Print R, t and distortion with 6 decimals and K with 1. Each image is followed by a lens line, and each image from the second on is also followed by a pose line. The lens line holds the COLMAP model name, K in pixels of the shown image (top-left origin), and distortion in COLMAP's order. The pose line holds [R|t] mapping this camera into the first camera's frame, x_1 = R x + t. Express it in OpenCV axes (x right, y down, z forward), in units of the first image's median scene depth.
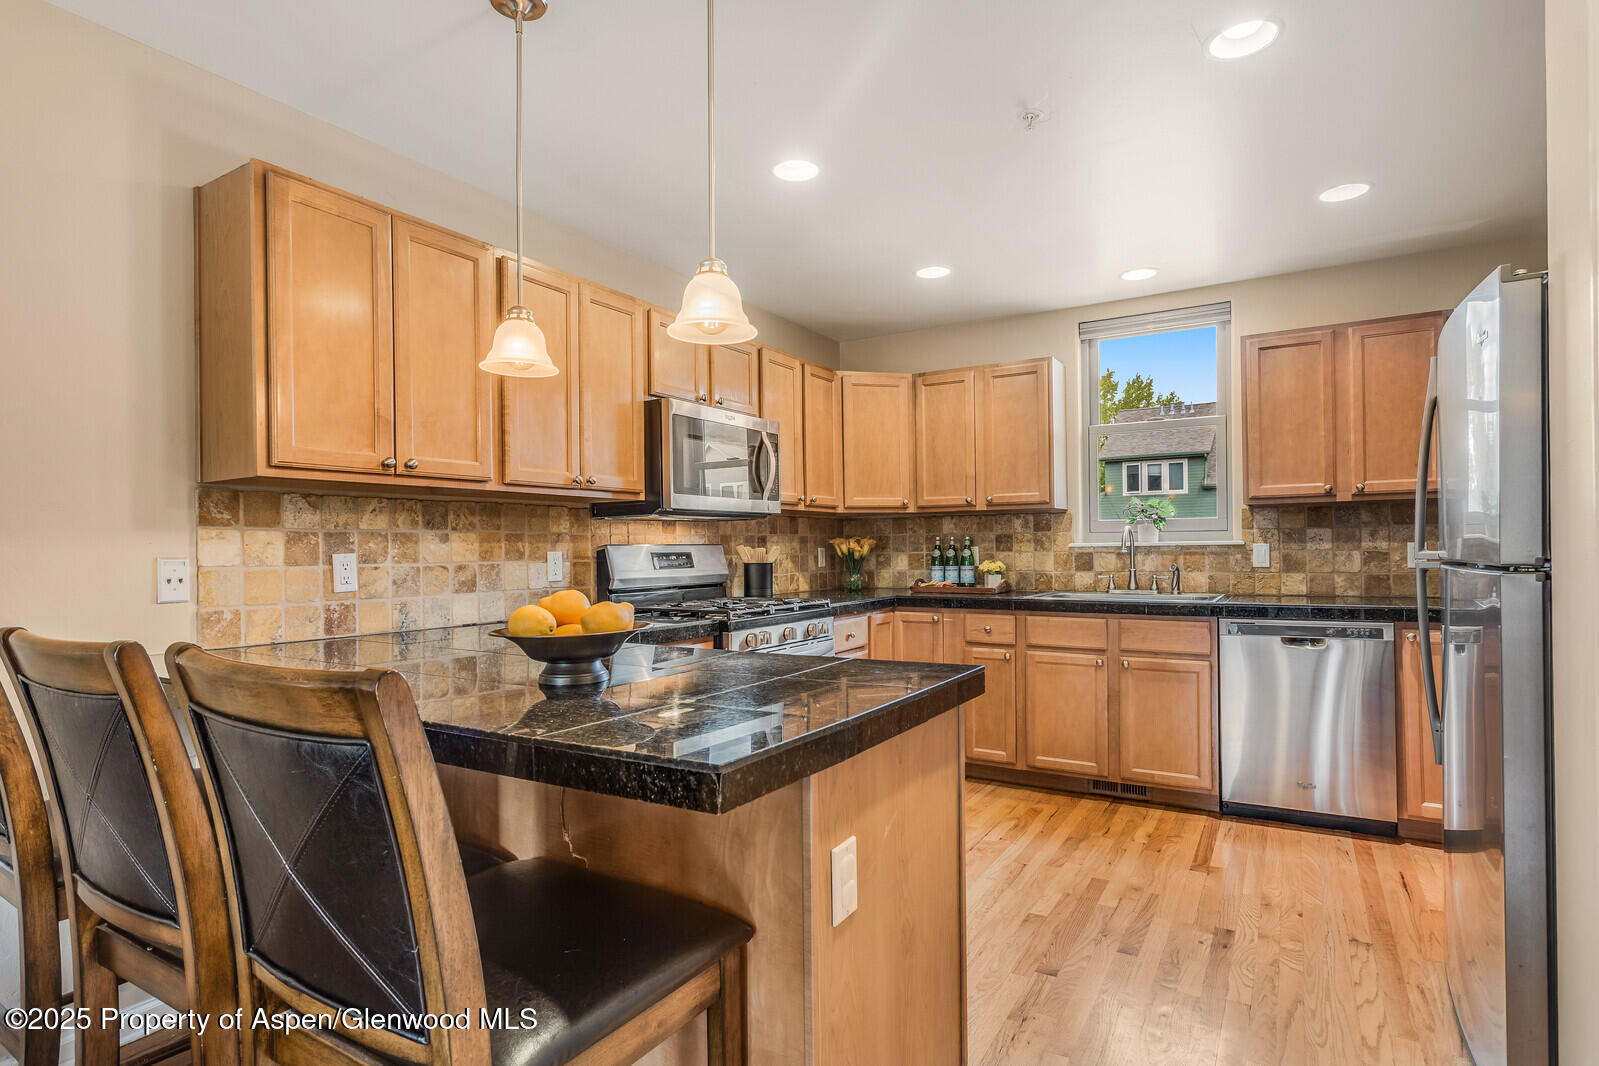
lens RADIAL K [[822.6, 0, 795.4], [0, 822.6, 546.6], [0, 0, 1]] dist [-0.010131, 0.001769]
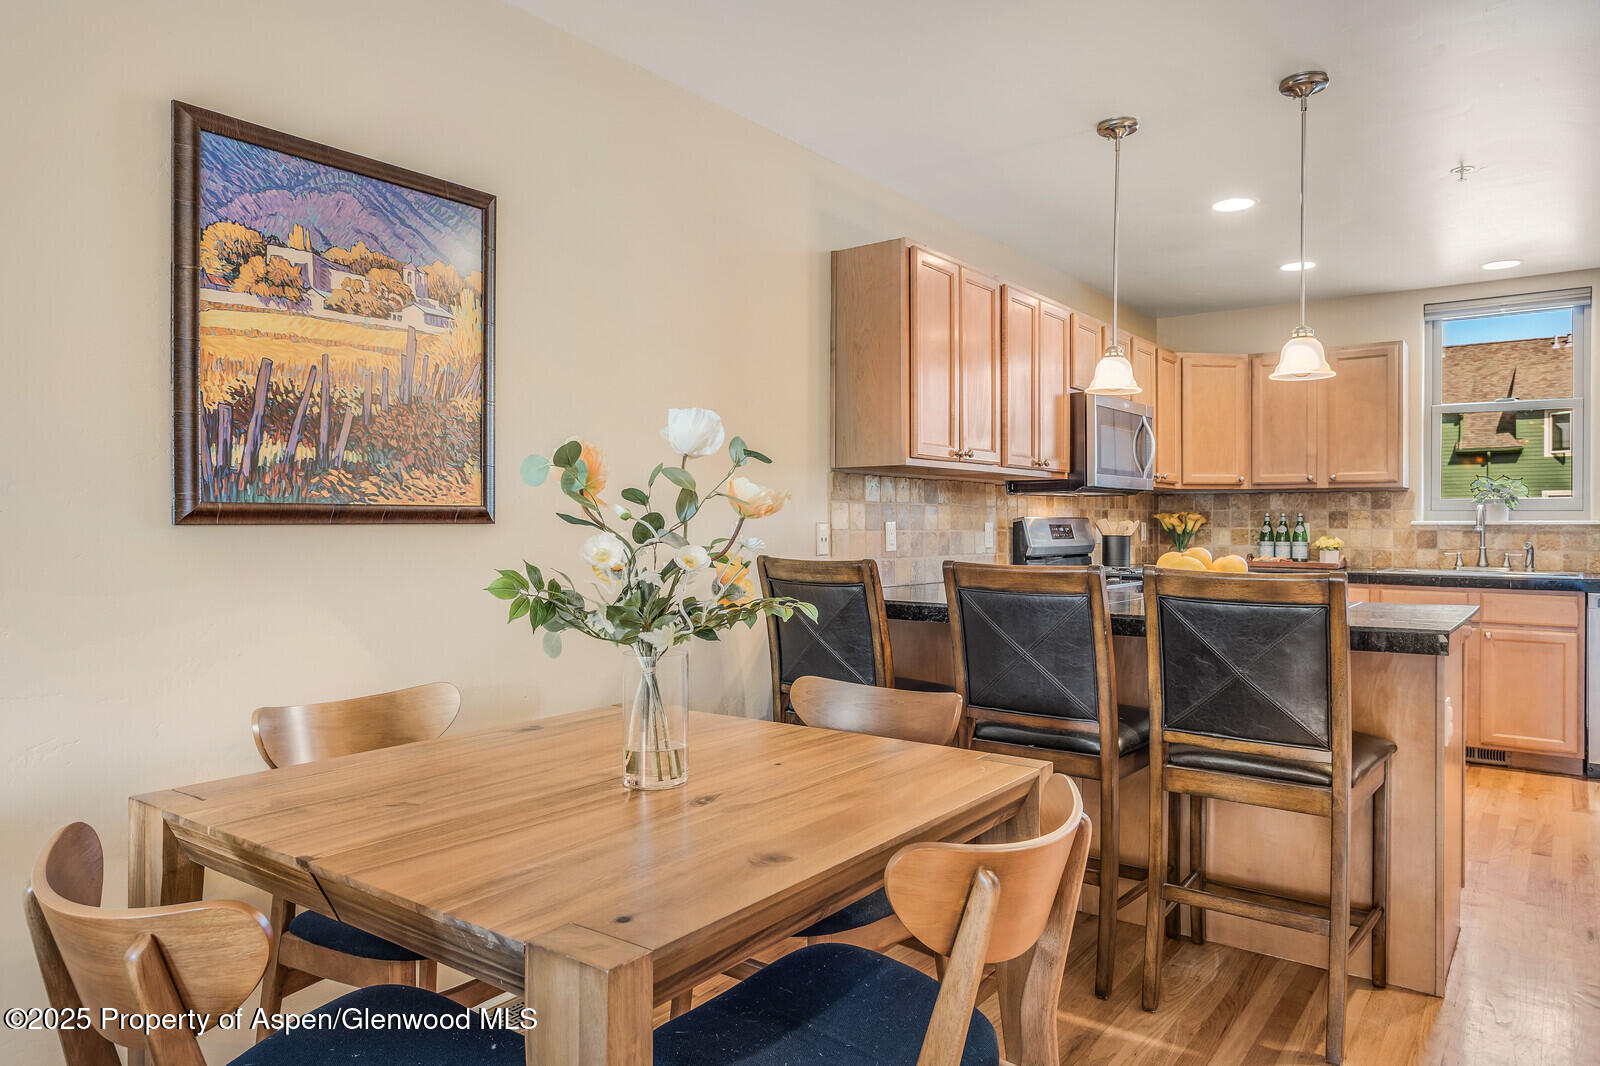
lens RADIAL K [[1019.0, 0, 801.6], [0, 1019.0, 522.6], [0, 0, 1]] dist [0.005143, -0.004415]
pose [[0.995130, 0.013175, -0.097691, -0.341388], [-0.012977, 0.999912, 0.002662, 0.005072], [0.097718, -0.001382, 0.995213, -0.386784]]
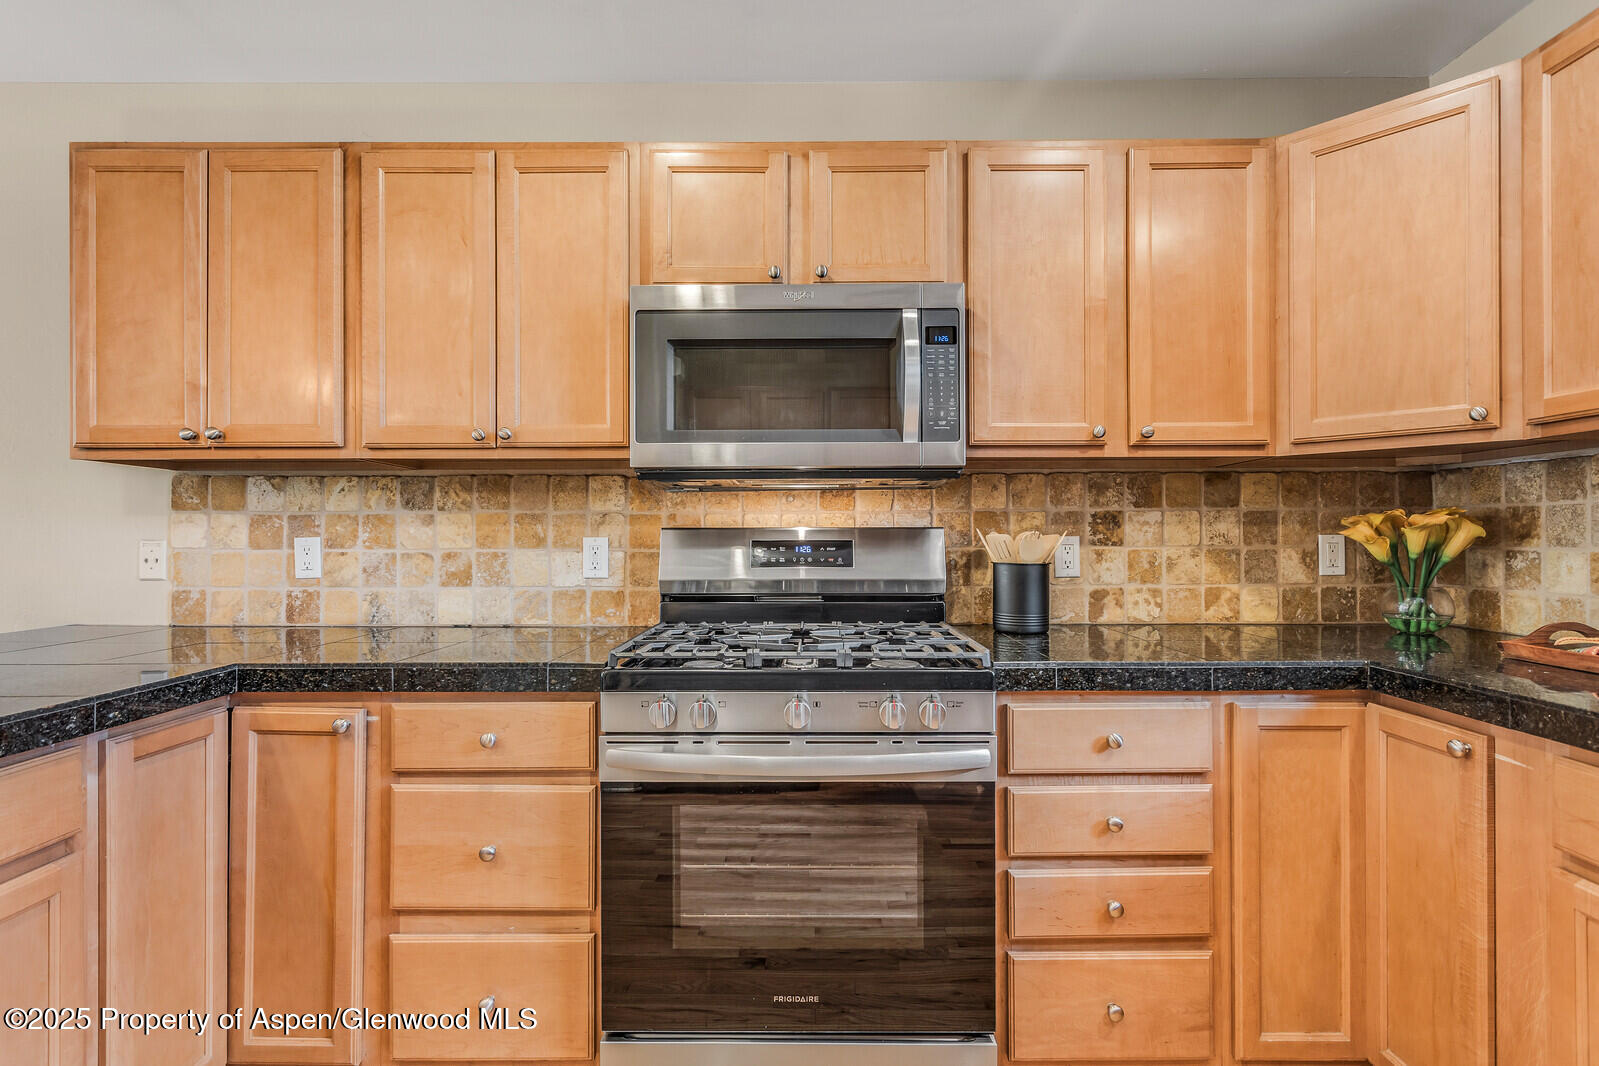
lens RADIAL K [[782.8, 0, 803.8], [0, 782.8, 535.9], [0, 0, 1]] dist [0.004382, 0.002144]
pose [[0.522705, 0.008983, -0.852466, 0.328308], [-0.002423, 0.999956, 0.009051, -0.001629], [0.852510, -0.002665, 0.522704, 0.650054]]
